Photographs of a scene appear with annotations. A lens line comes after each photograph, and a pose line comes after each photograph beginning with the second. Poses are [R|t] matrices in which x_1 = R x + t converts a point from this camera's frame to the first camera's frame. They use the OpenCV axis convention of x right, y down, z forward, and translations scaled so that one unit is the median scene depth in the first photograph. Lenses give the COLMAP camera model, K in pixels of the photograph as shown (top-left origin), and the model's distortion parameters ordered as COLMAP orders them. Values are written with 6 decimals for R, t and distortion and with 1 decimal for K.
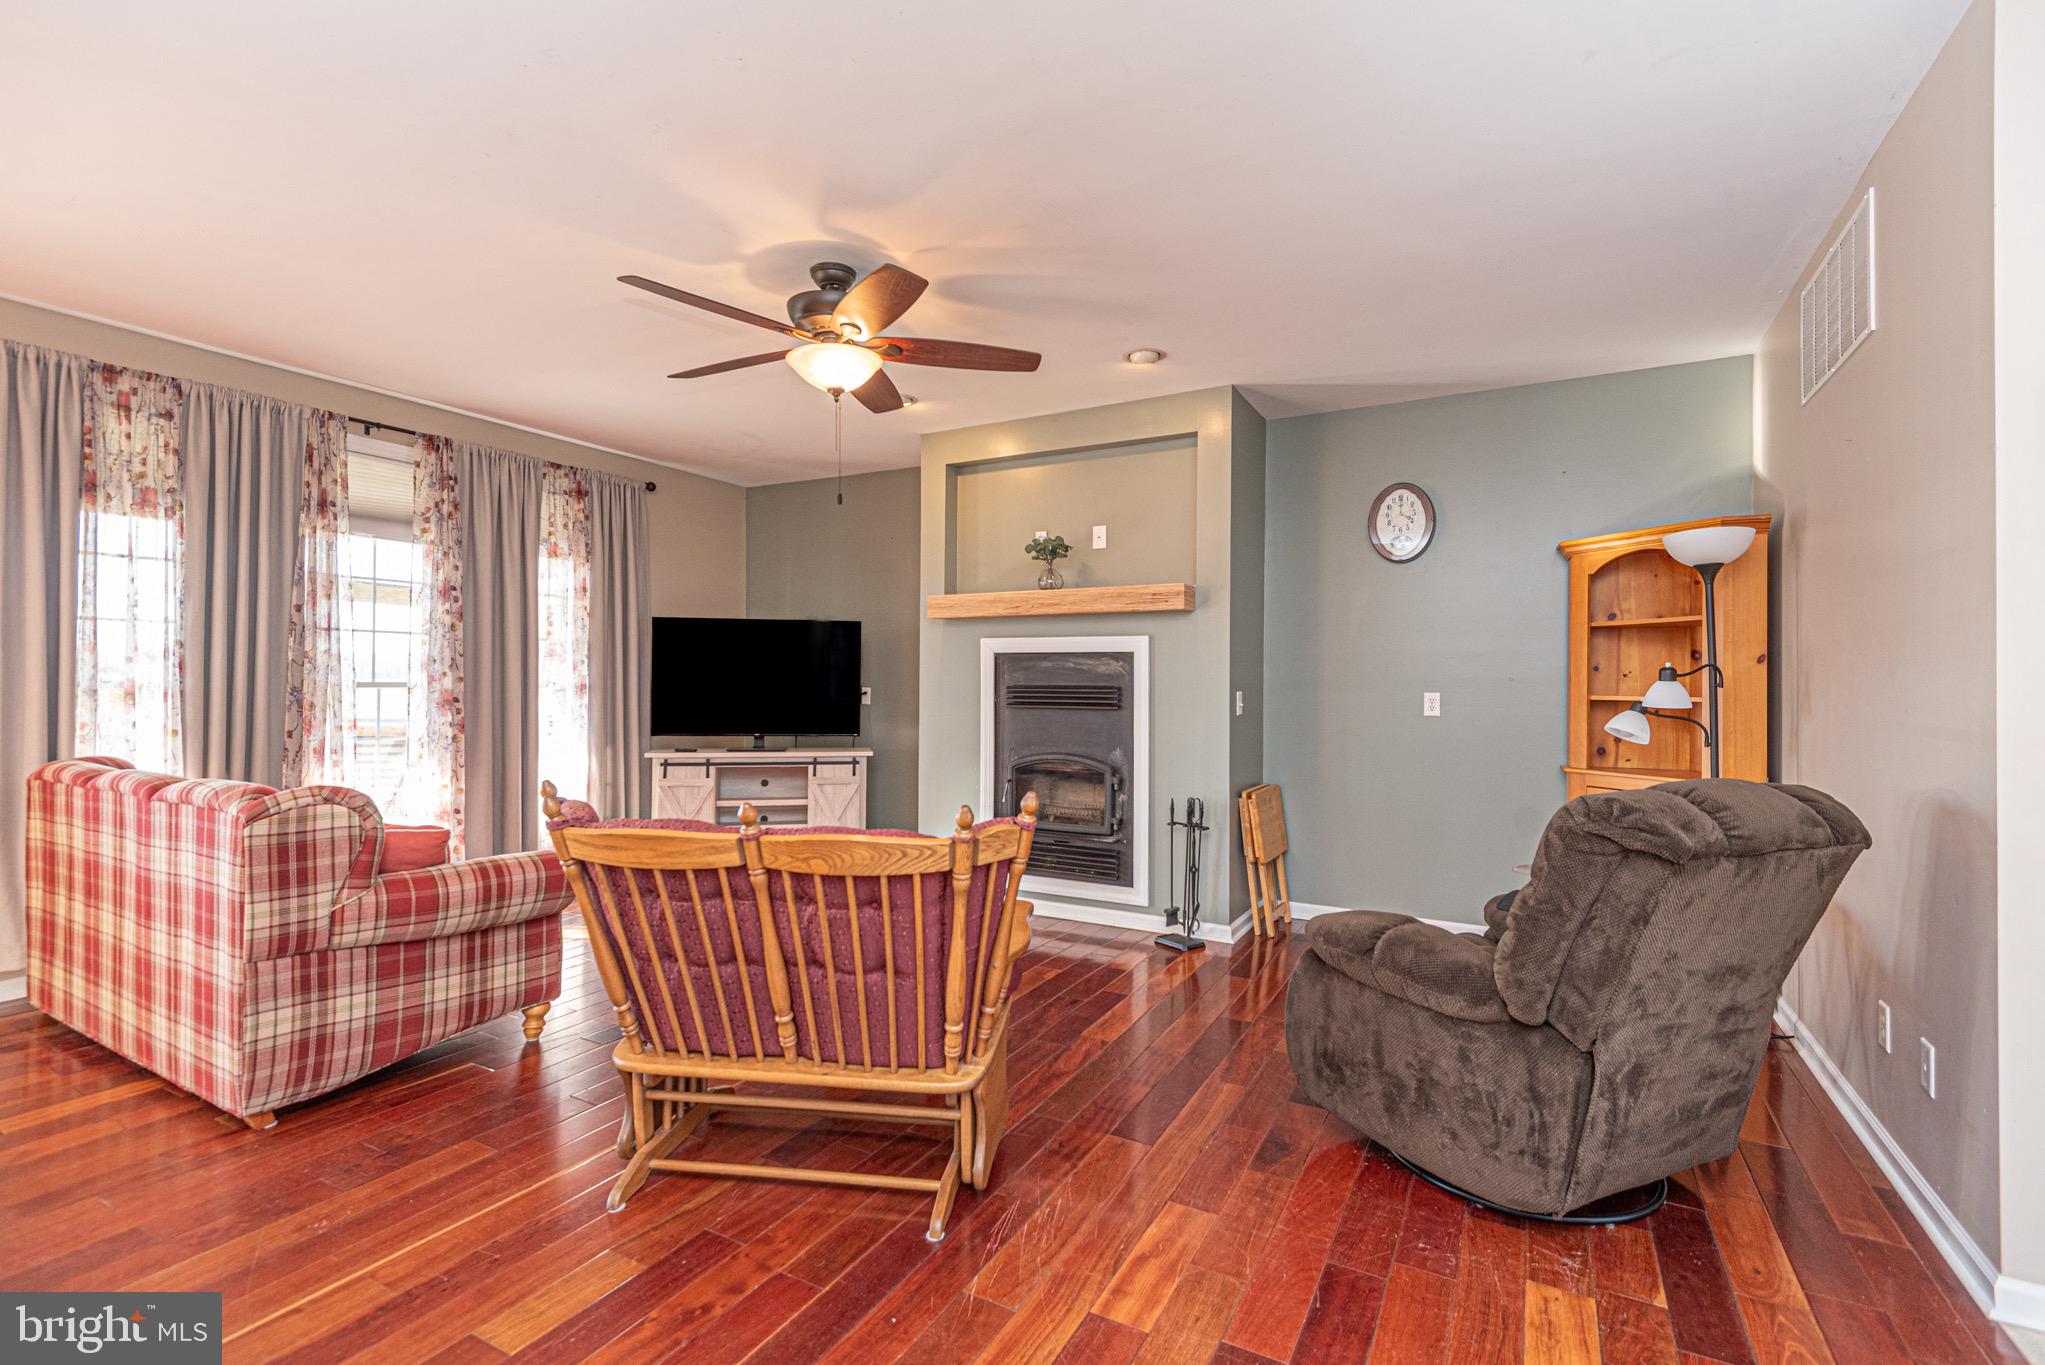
lens RADIAL K [[928.7, 0, 1011.7], [0, 928.7, 670.7], [0, 0, 1]] dist [0.024251, -0.010699]
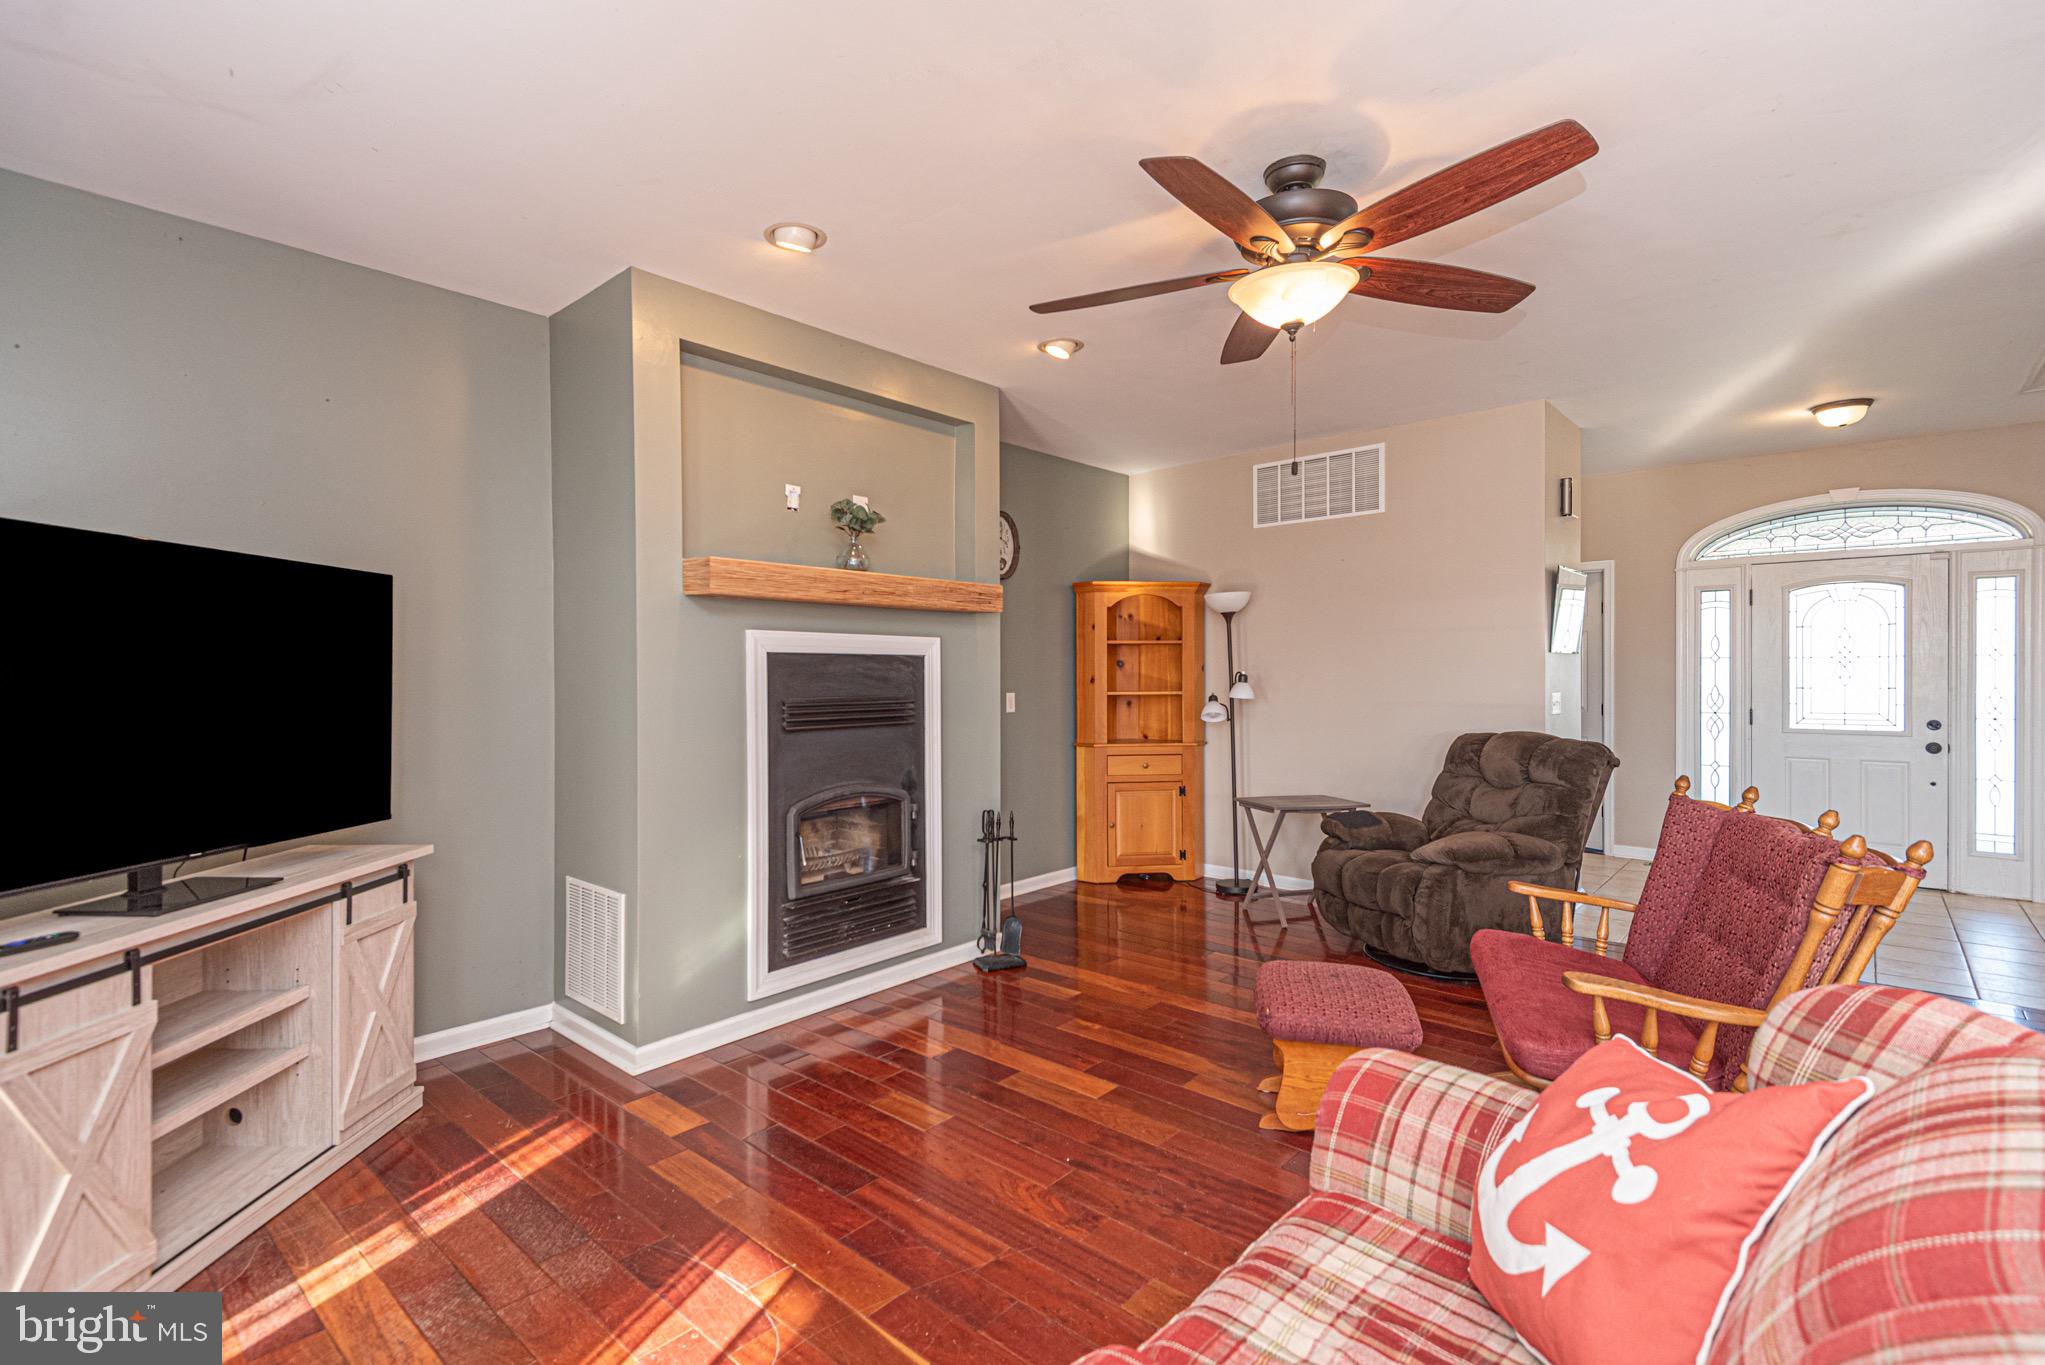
lens RADIAL K [[928.7, 0, 1008.1], [0, 928.7, 678.7], [0, 0, 1]] dist [0.024251, -0.010699]
pose [[0.228781, -0.011666, 0.973408, -0.709613], [-0.000738, 0.999926, 0.012157, -0.009371], [-0.973478, -0.003500, 0.228756, 0.740704]]
